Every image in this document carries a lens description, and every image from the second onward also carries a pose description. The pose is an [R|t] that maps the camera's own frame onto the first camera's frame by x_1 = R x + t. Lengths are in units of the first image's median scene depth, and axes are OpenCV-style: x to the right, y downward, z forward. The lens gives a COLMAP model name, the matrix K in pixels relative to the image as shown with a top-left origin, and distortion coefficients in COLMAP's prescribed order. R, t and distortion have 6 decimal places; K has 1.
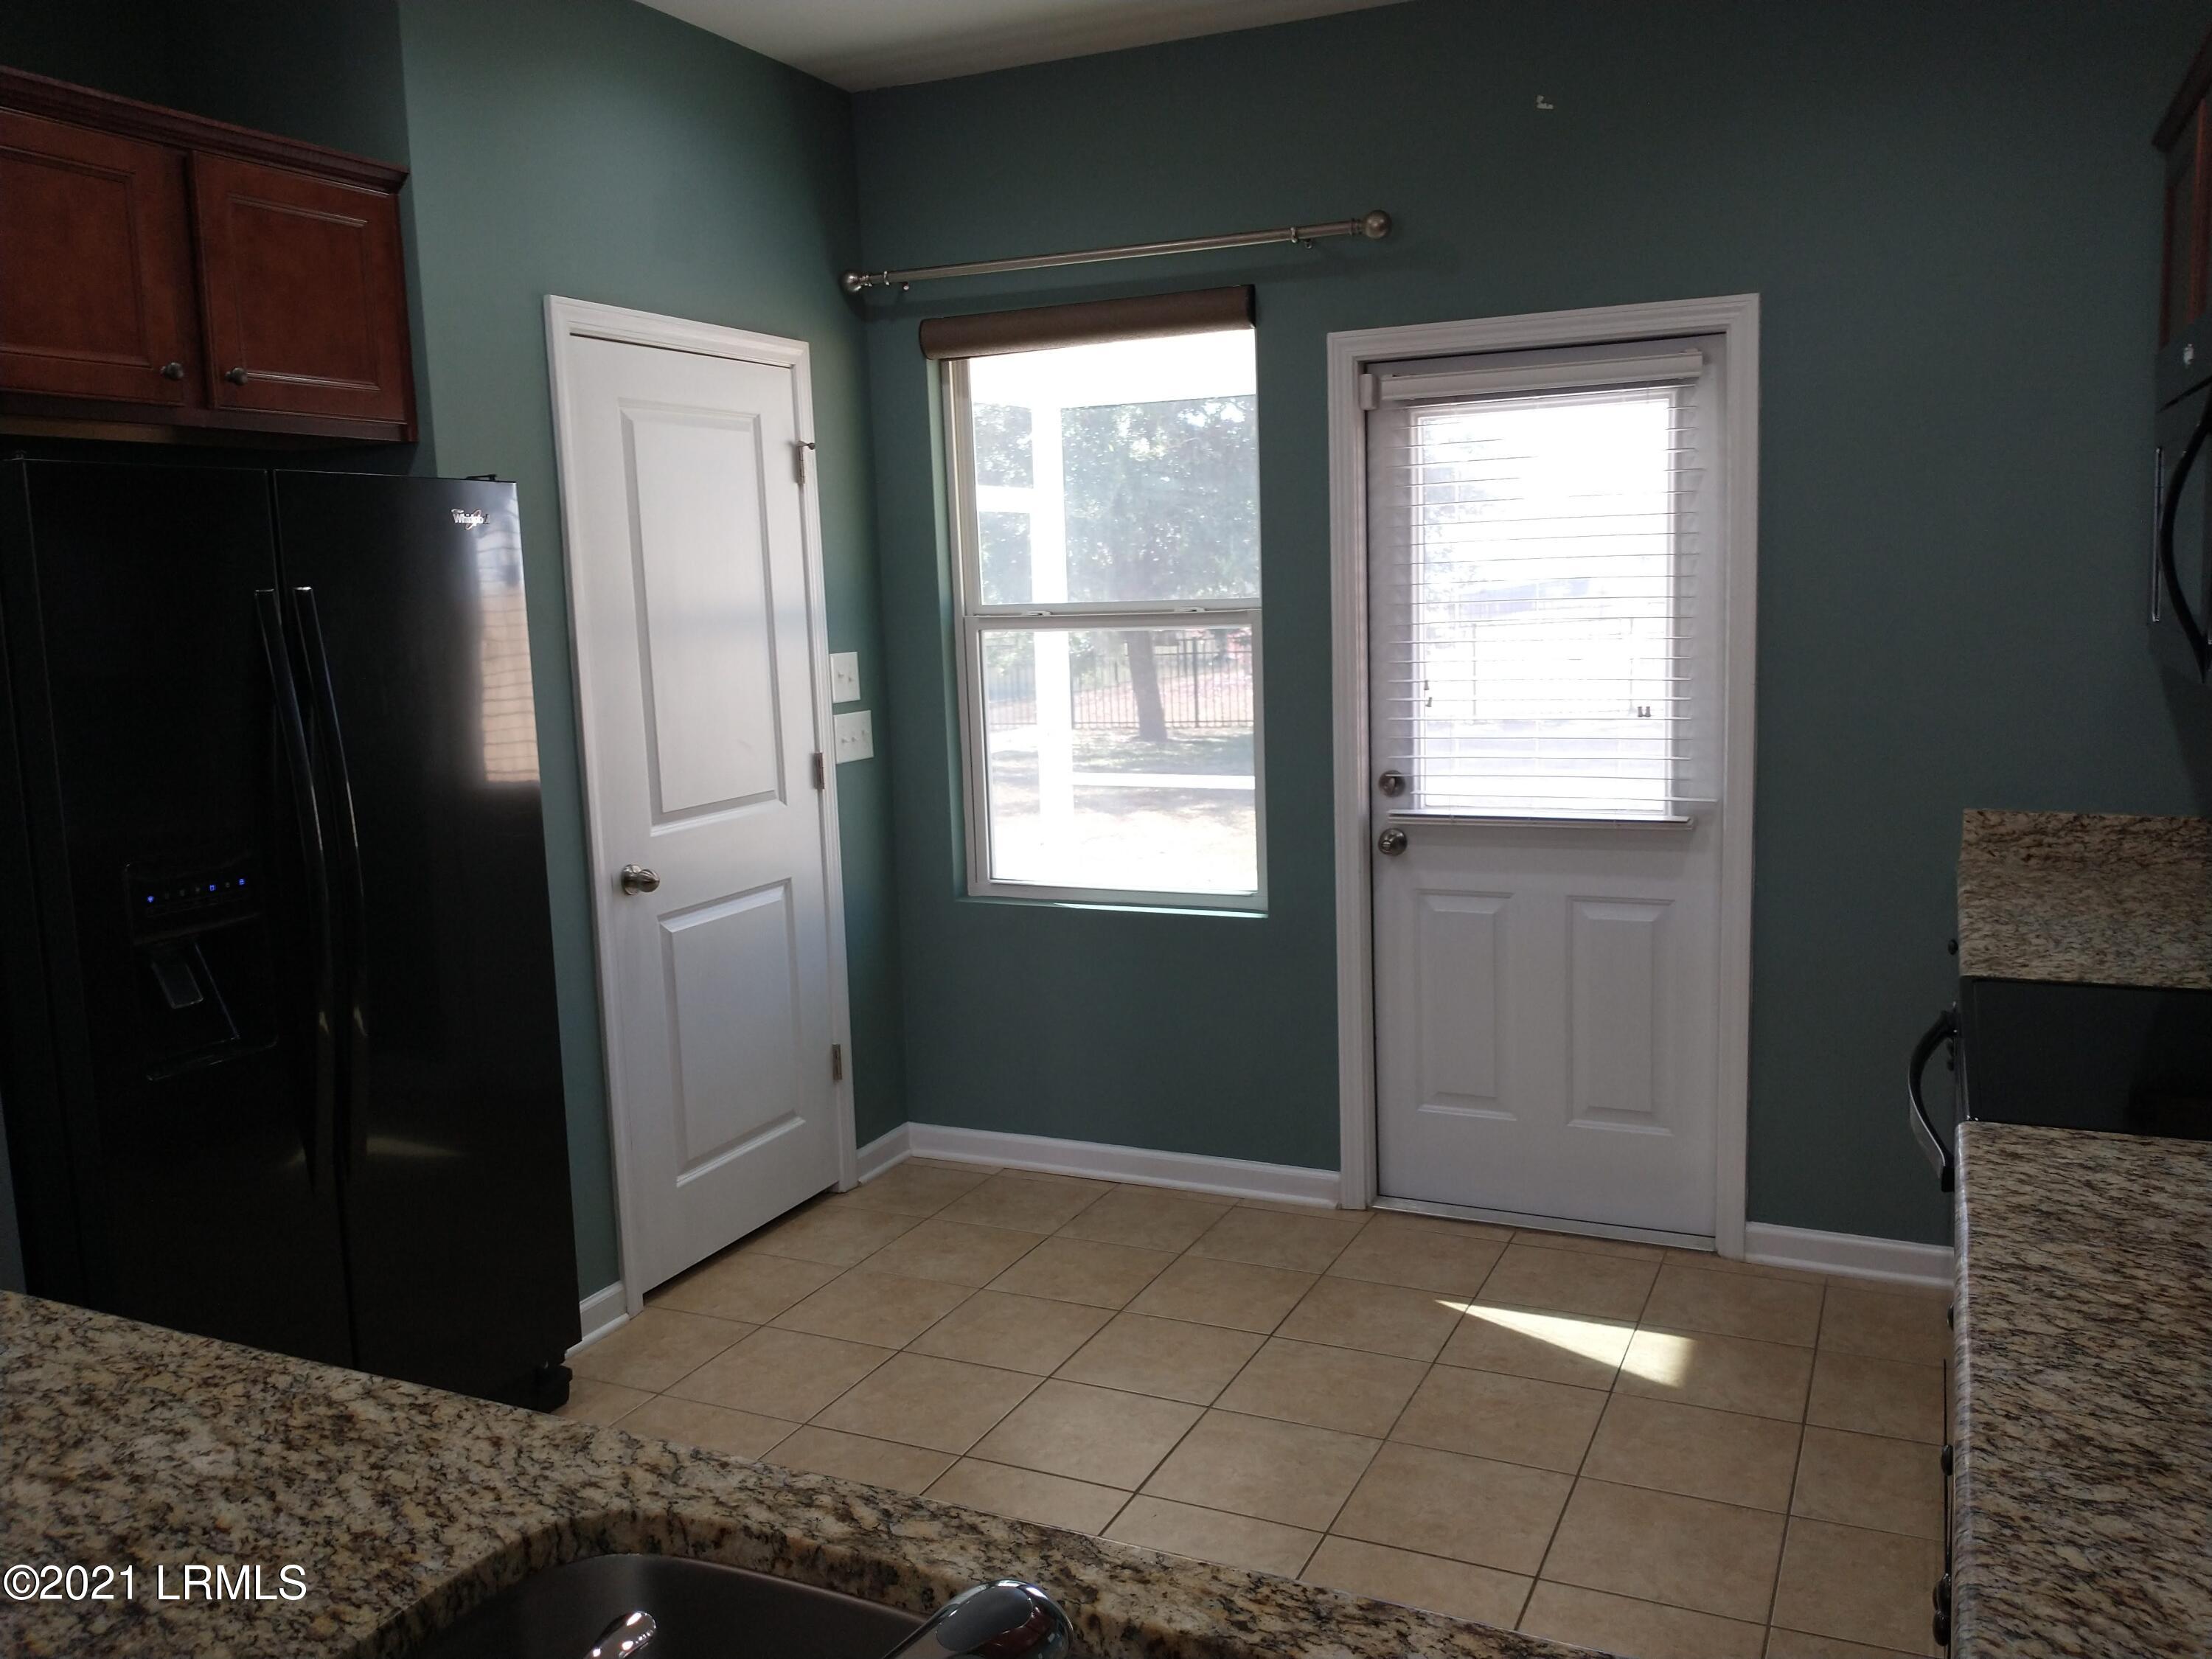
lens RADIAL K [[1781.9, 0, 1098.4], [0, 1781.9, 833.5], [0, 0, 1]] dist [0.035666, -0.072755]
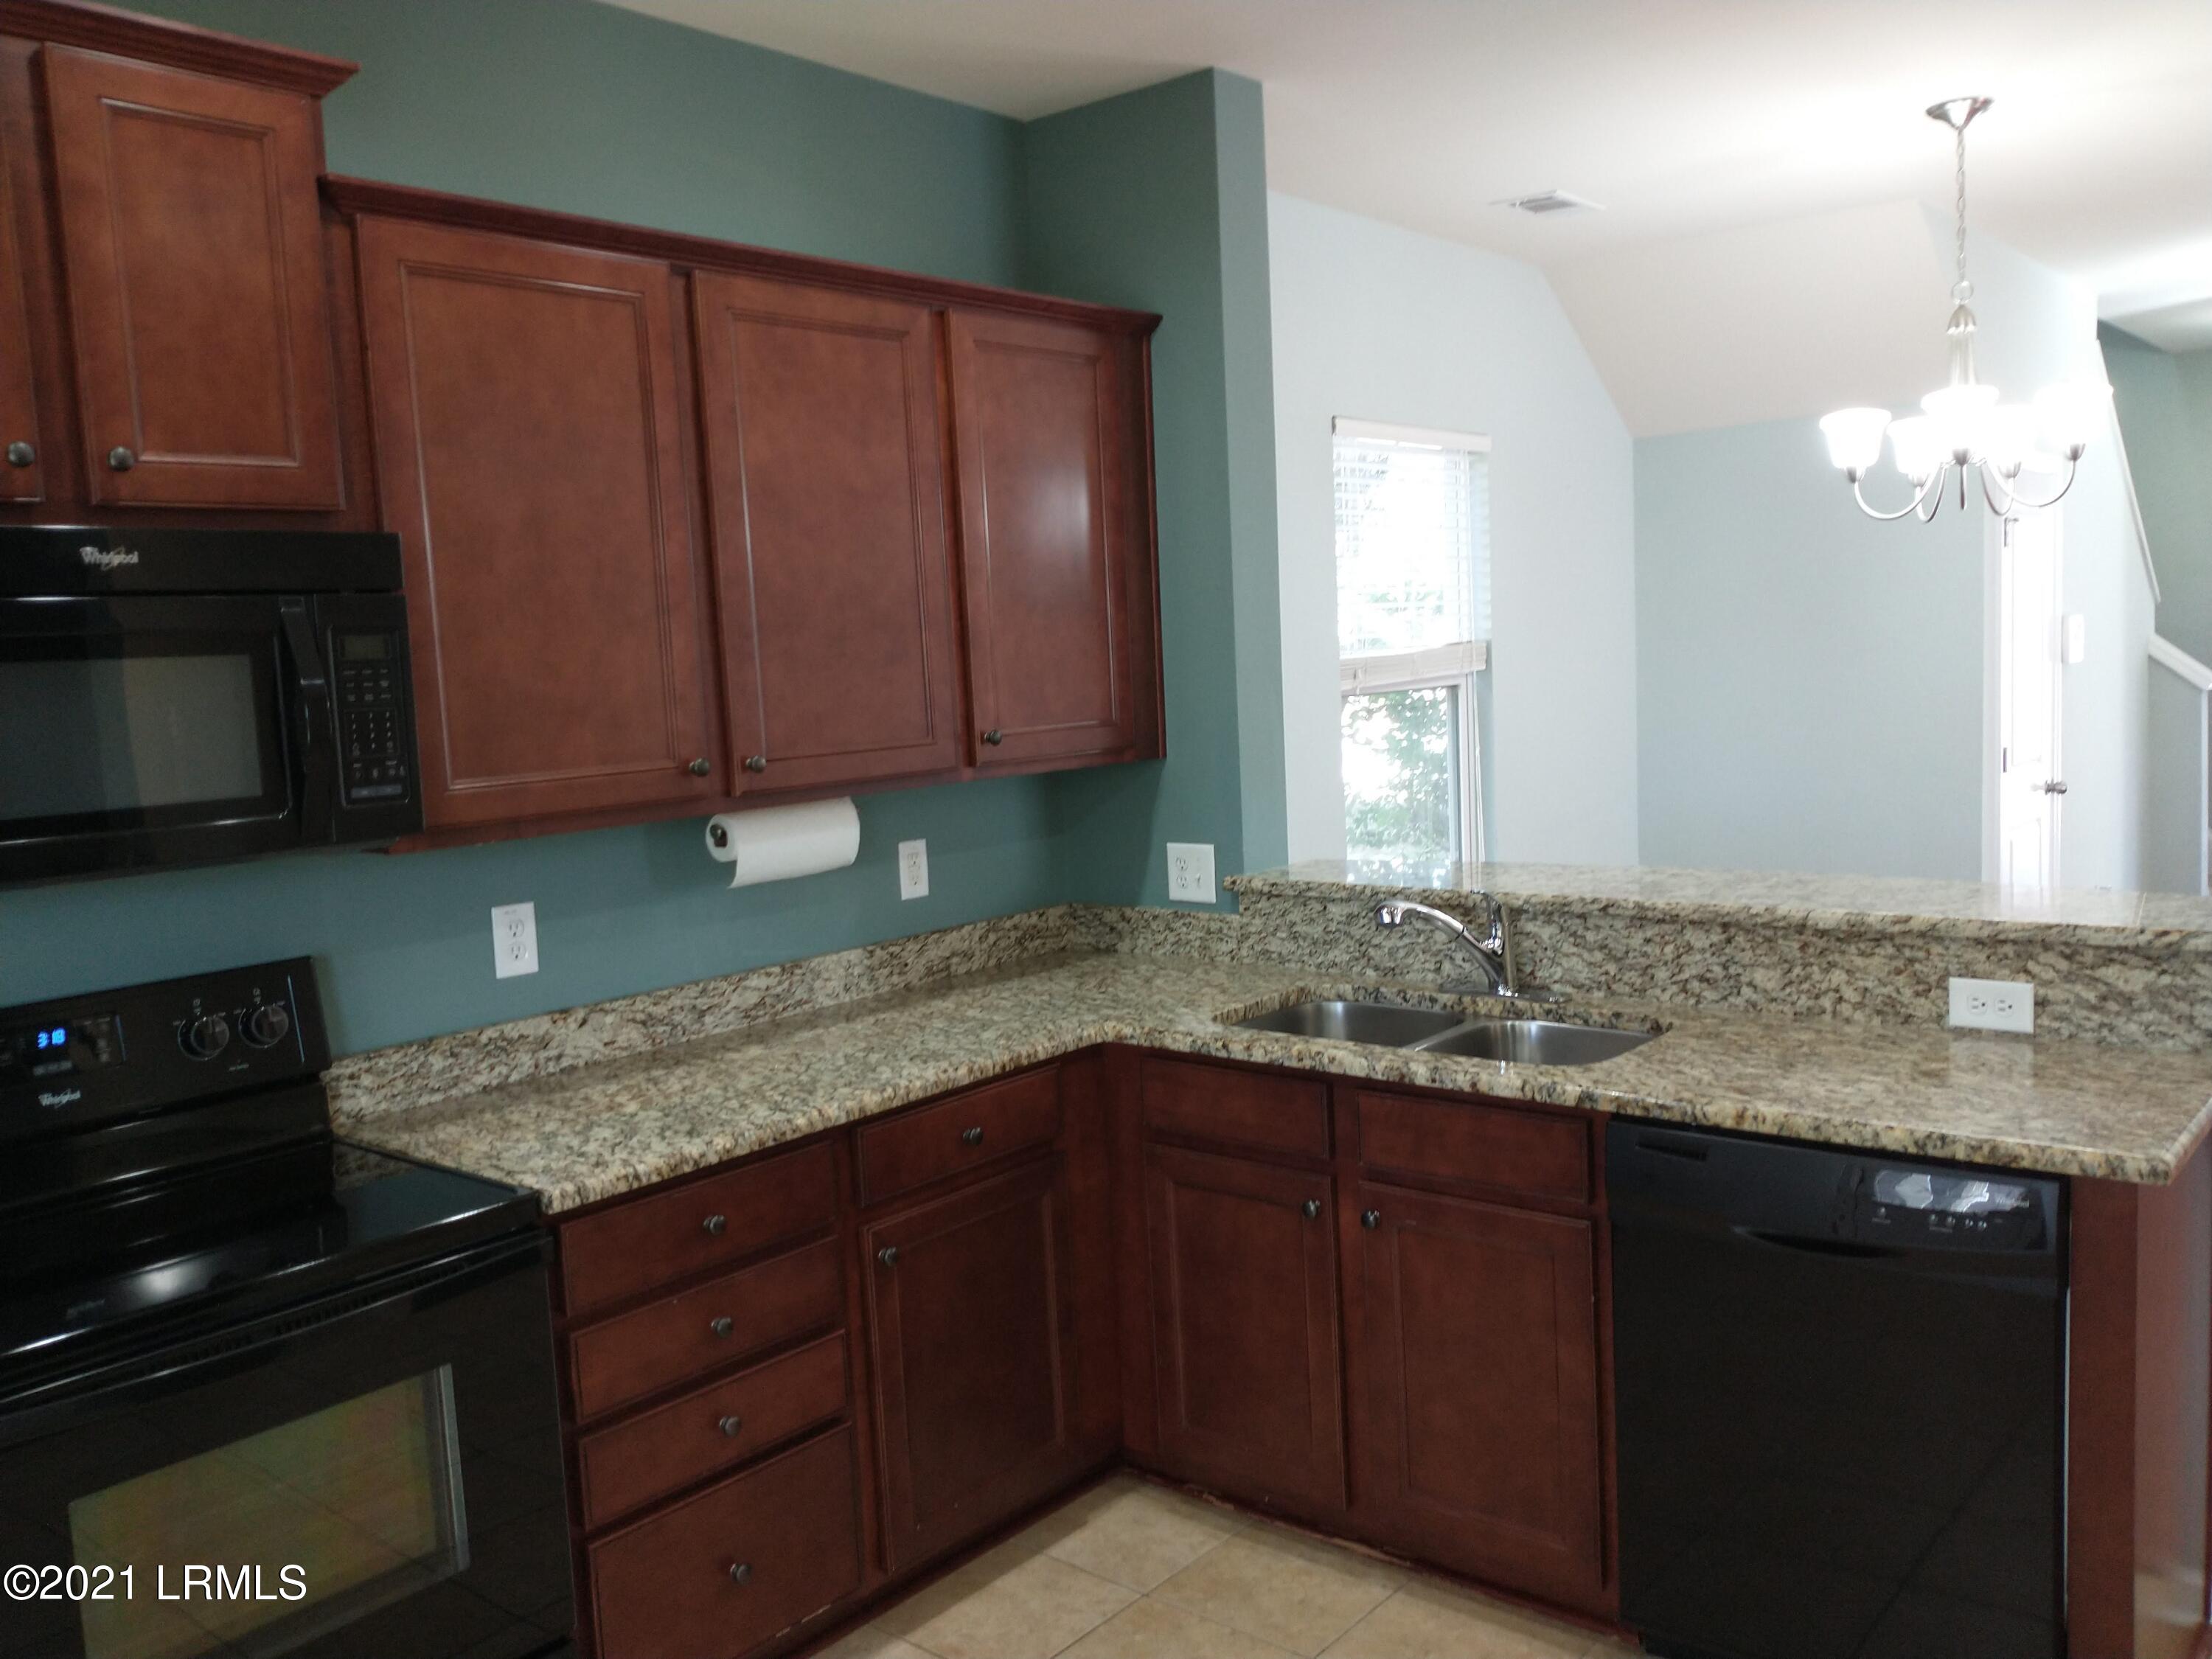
lens RADIAL K [[1762.8, 0, 1124.0], [0, 1762.8, 829.4], [0, 0, 1]] dist [0.051283, -0.107082]
pose [[-0.964436, 0.052781, 0.258993, -0.110646], [0.115900, 0.965082, 0.234911, -0.163885], [-0.237551, 0.256574, -0.936878, 1.051262]]
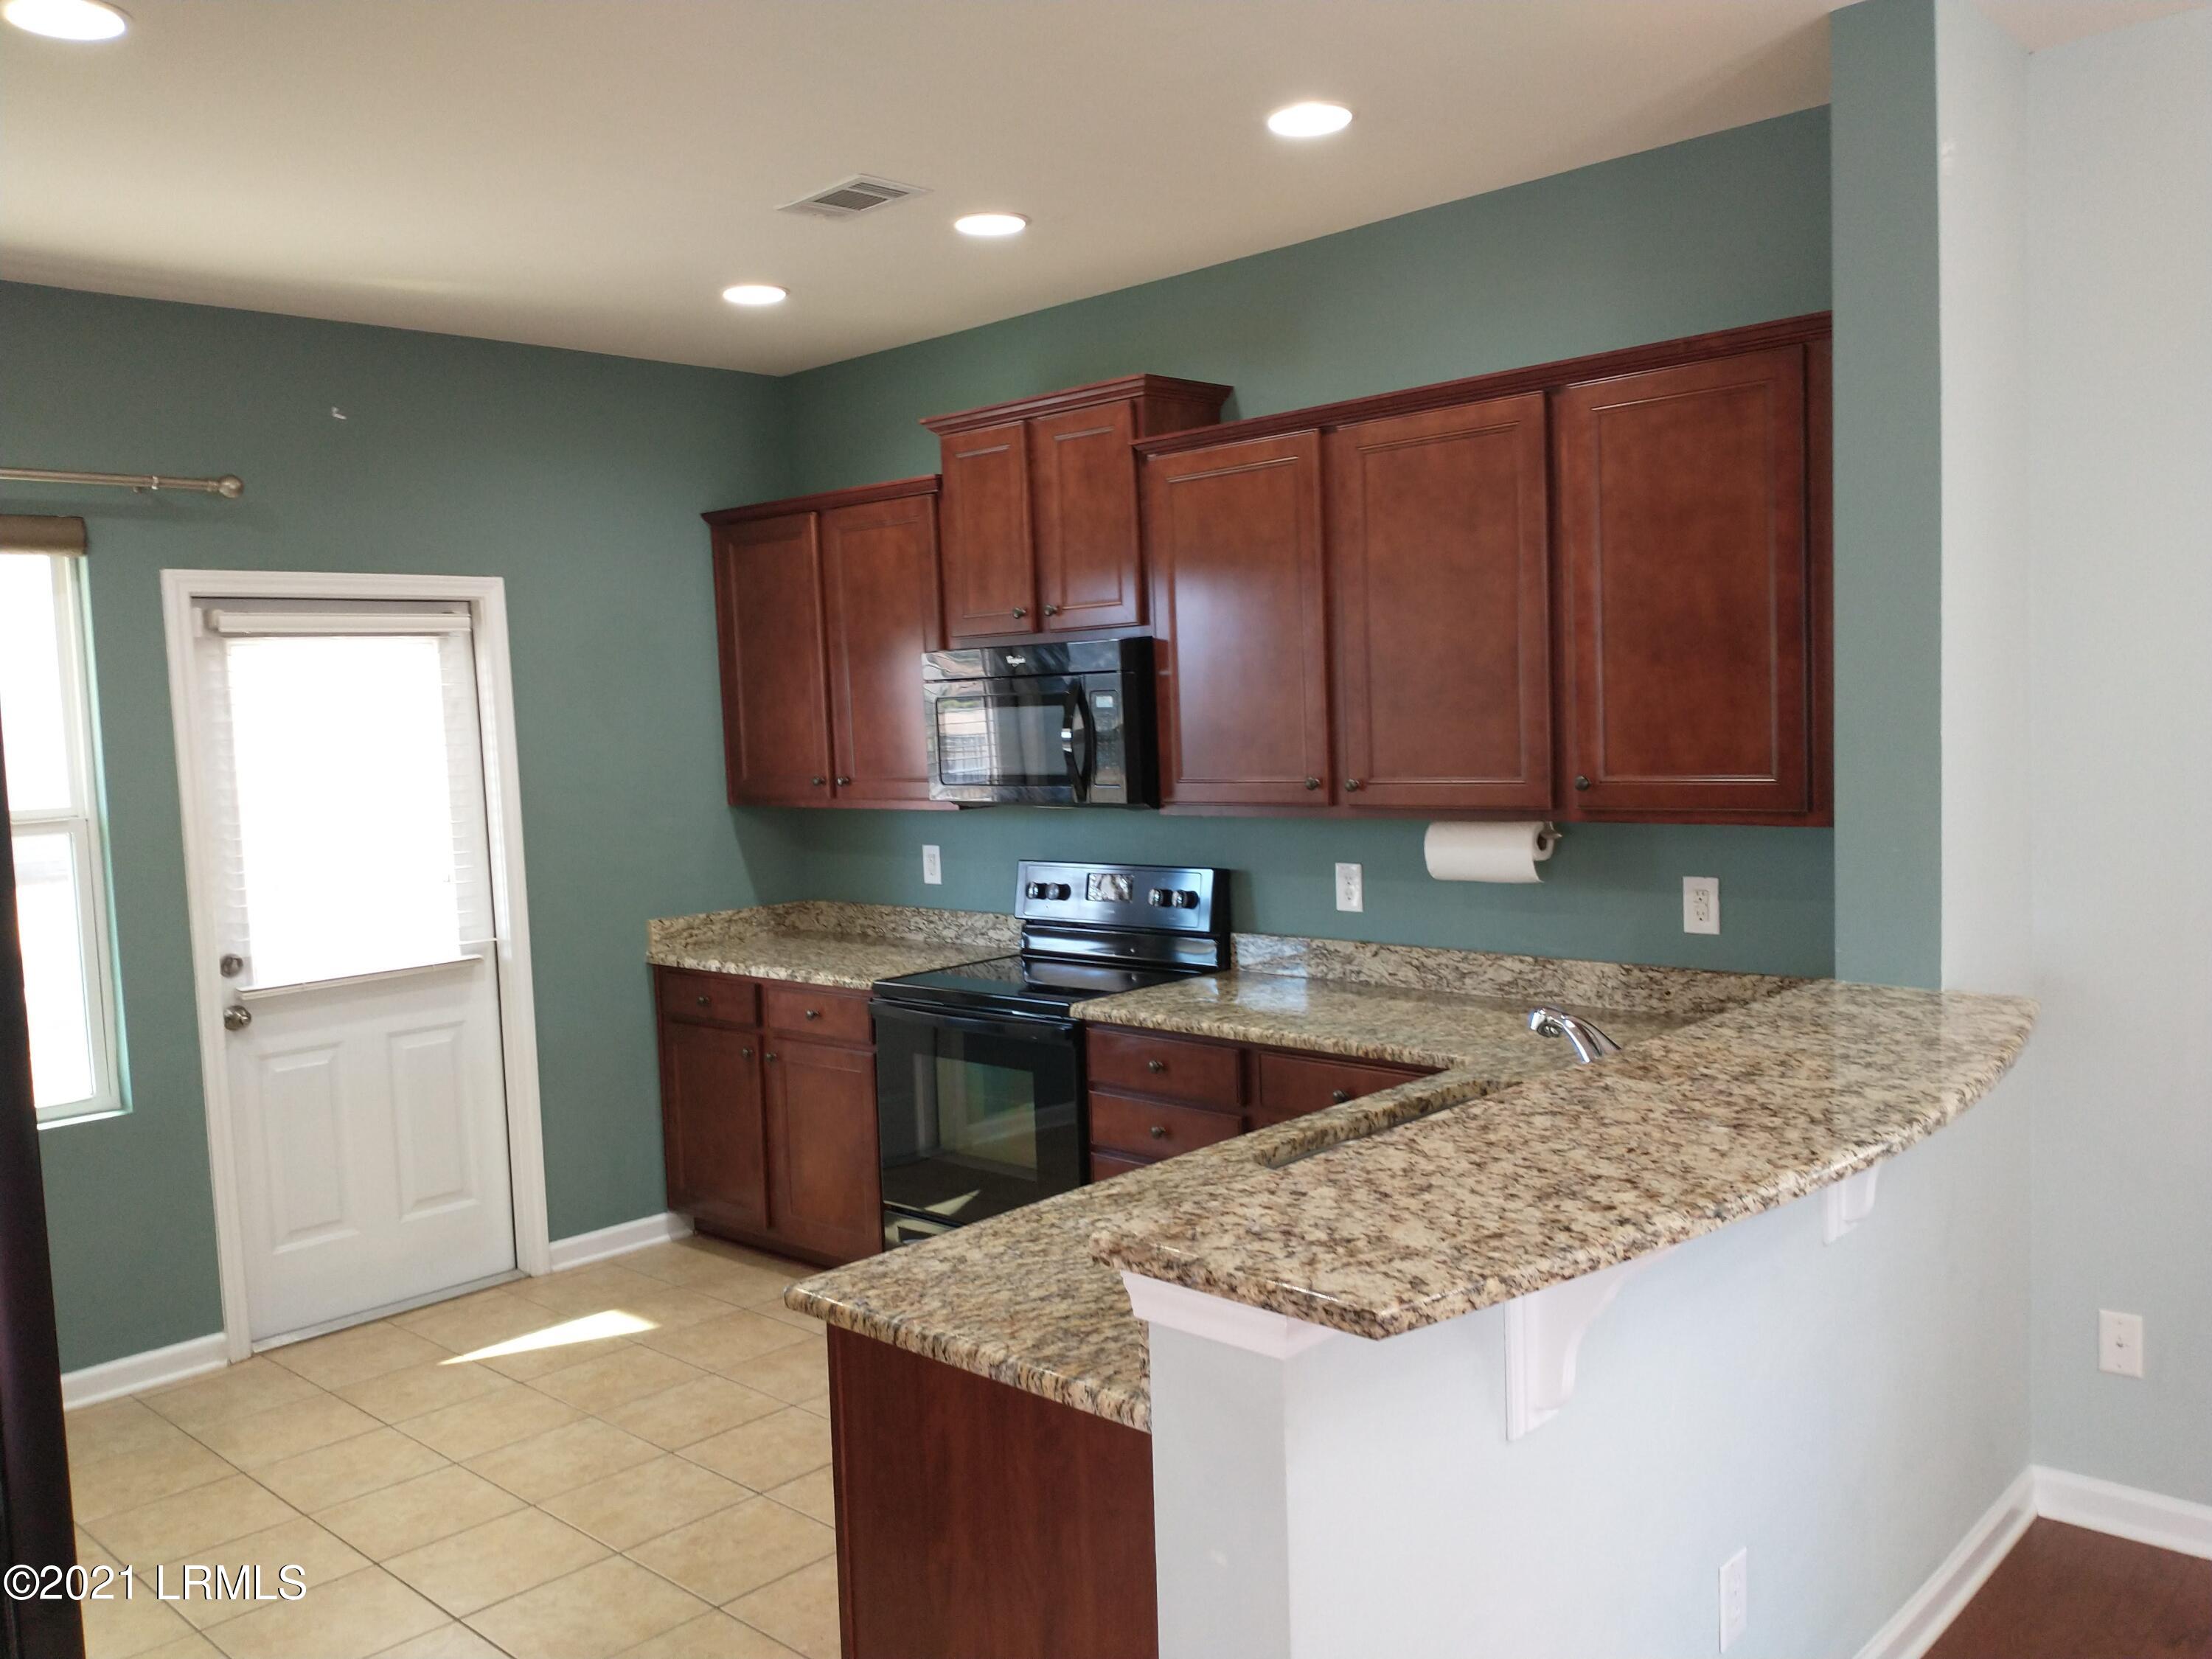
lens RADIAL K [[1762.8, 0, 1108.1], [0, 1762.8, 842.8], [0, 0, 1]] dist [0.051283, -0.107082]
pose [[0.312140, -0.055791, 0.948397, -0.817911], [0.167872, 0.985805, 0.002741, -0.016870], [-0.935087, 0.158354, 0.317075, 0.135266]]
